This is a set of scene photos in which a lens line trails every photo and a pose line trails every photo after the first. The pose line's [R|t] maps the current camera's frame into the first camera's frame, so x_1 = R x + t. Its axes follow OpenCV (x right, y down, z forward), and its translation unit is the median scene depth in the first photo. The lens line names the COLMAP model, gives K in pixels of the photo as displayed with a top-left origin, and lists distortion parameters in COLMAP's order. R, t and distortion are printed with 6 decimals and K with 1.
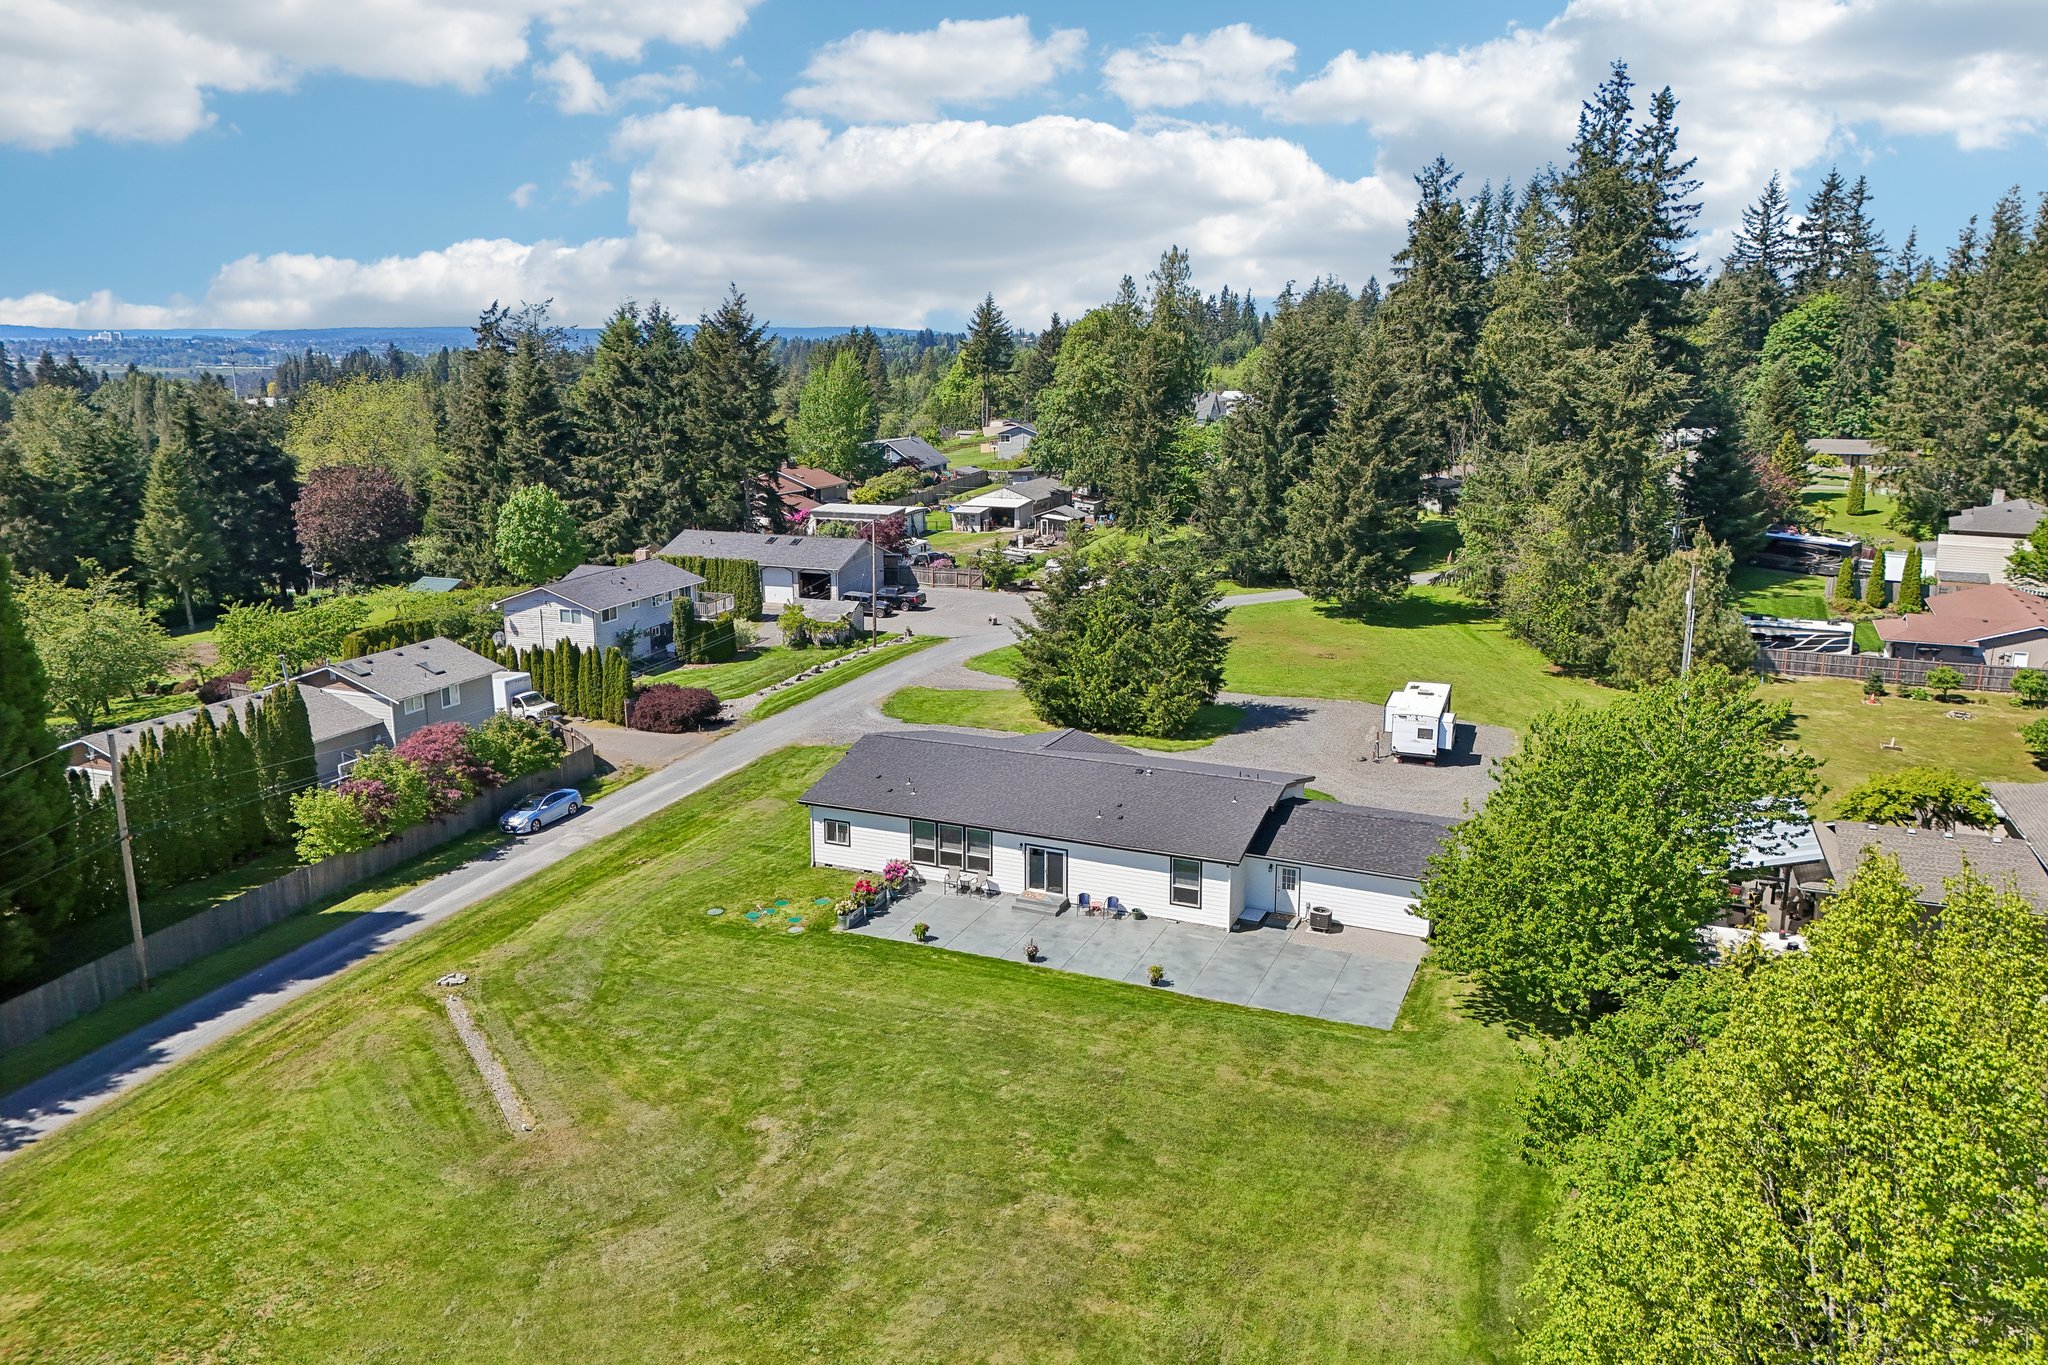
lens RADIAL K [[1505.8, 0, 1021.6], [0, 1505.8, 687.4], [0, 0, 1]] dist [0.073894, -0.079180]
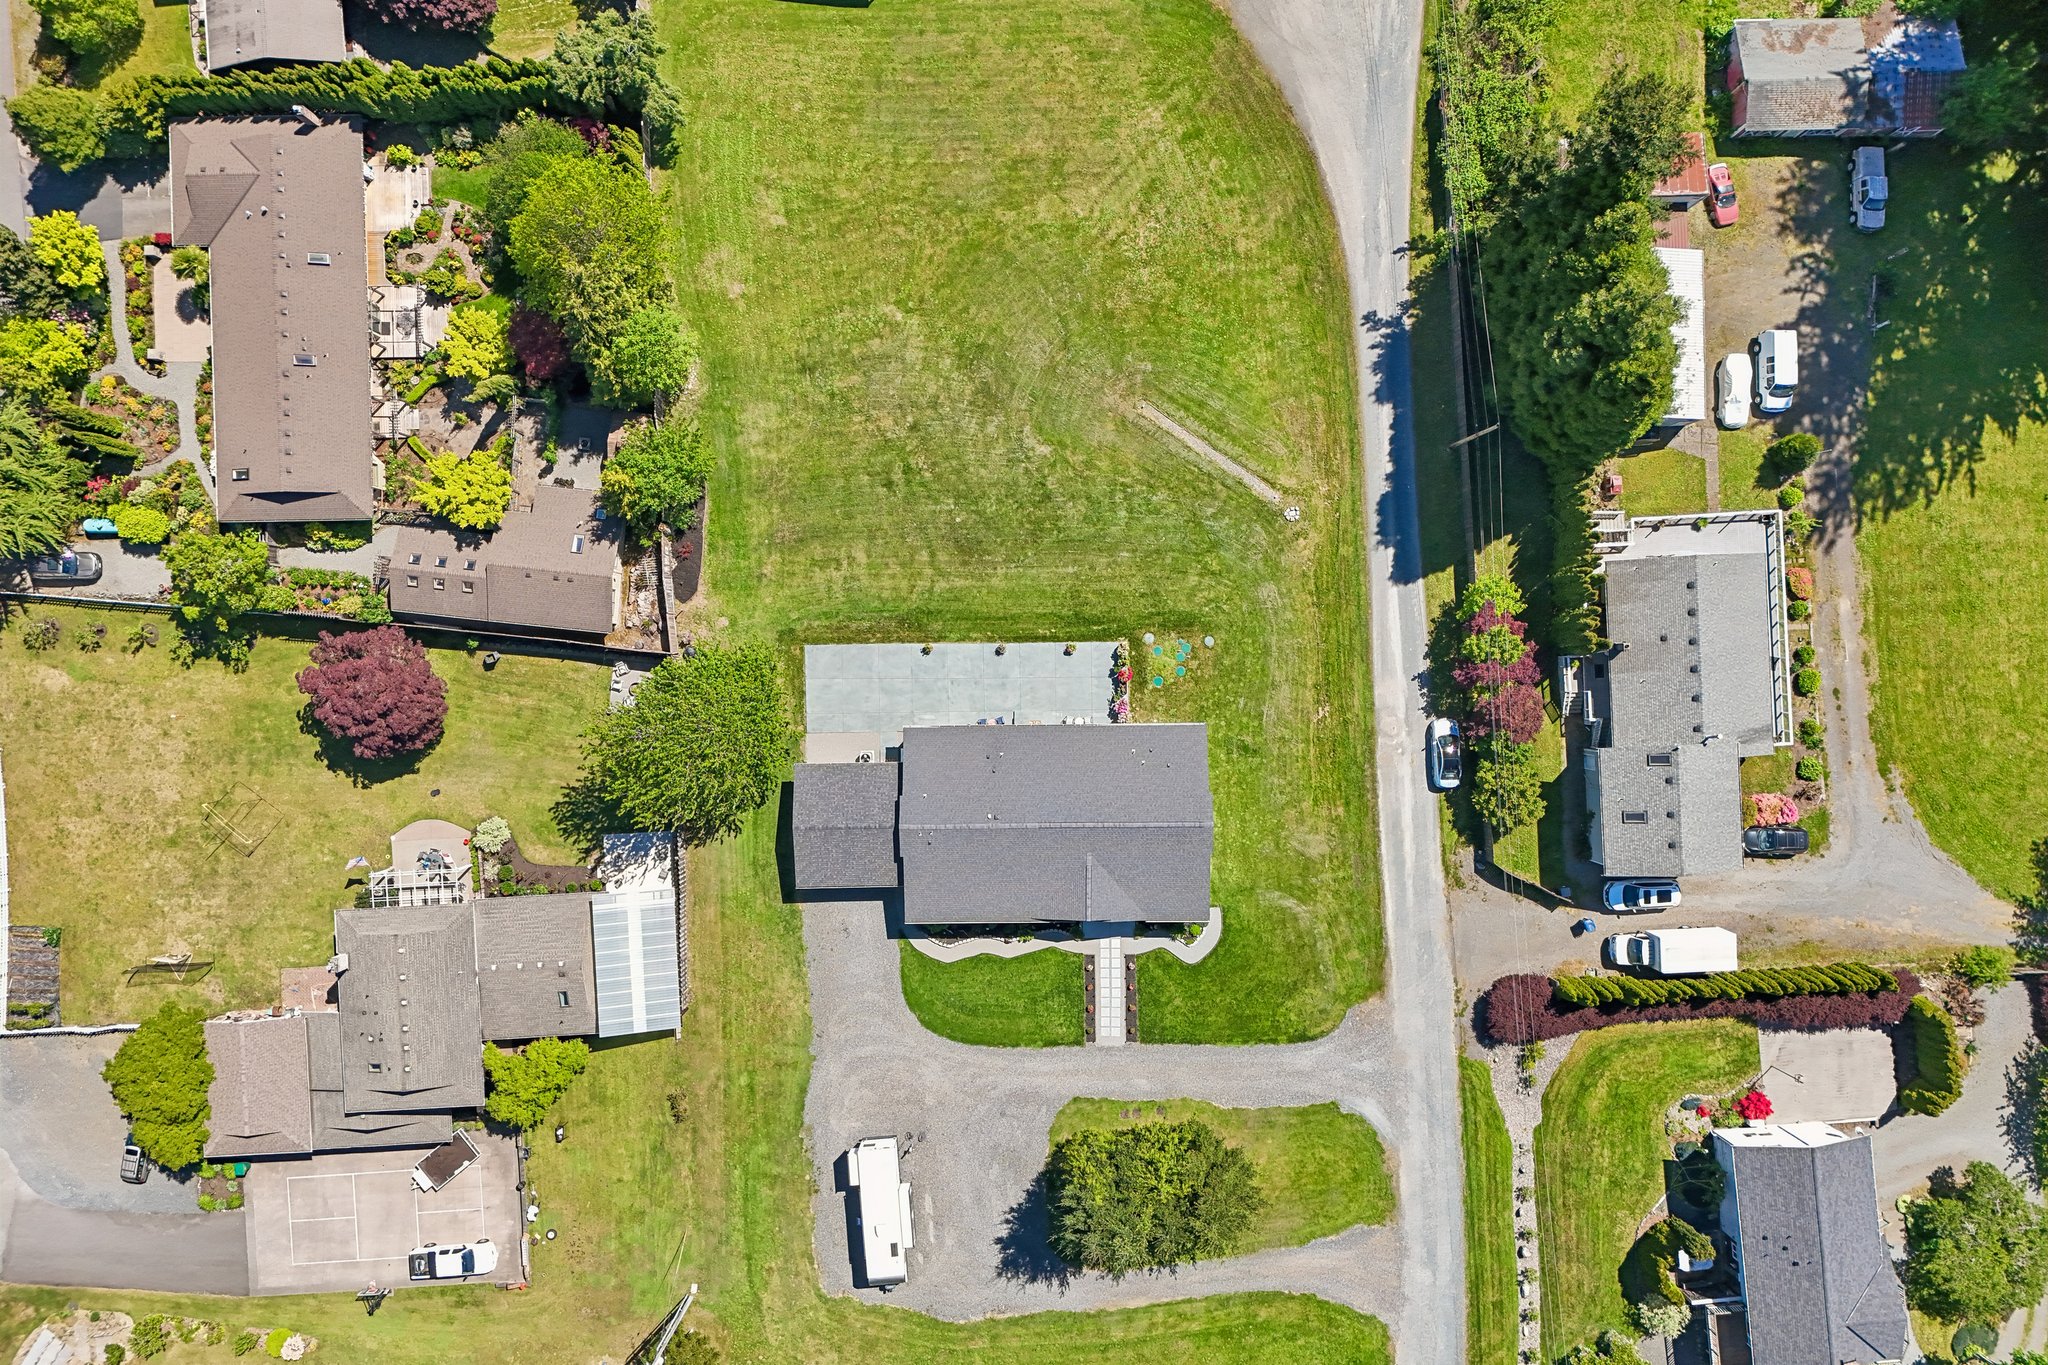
lens RADIAL K [[1505.8, 0, 1035.4], [0, 1505.8, 678.5], [0, 0, 1]] dist [0.073894, -0.079180]
pose [[-0.910637, 0.412908, 0.015688, -0.034024], [-0.083683, -0.221470, 0.971570, -1.227822], [0.404644, 0.883435, 0.236232, 0.494600]]
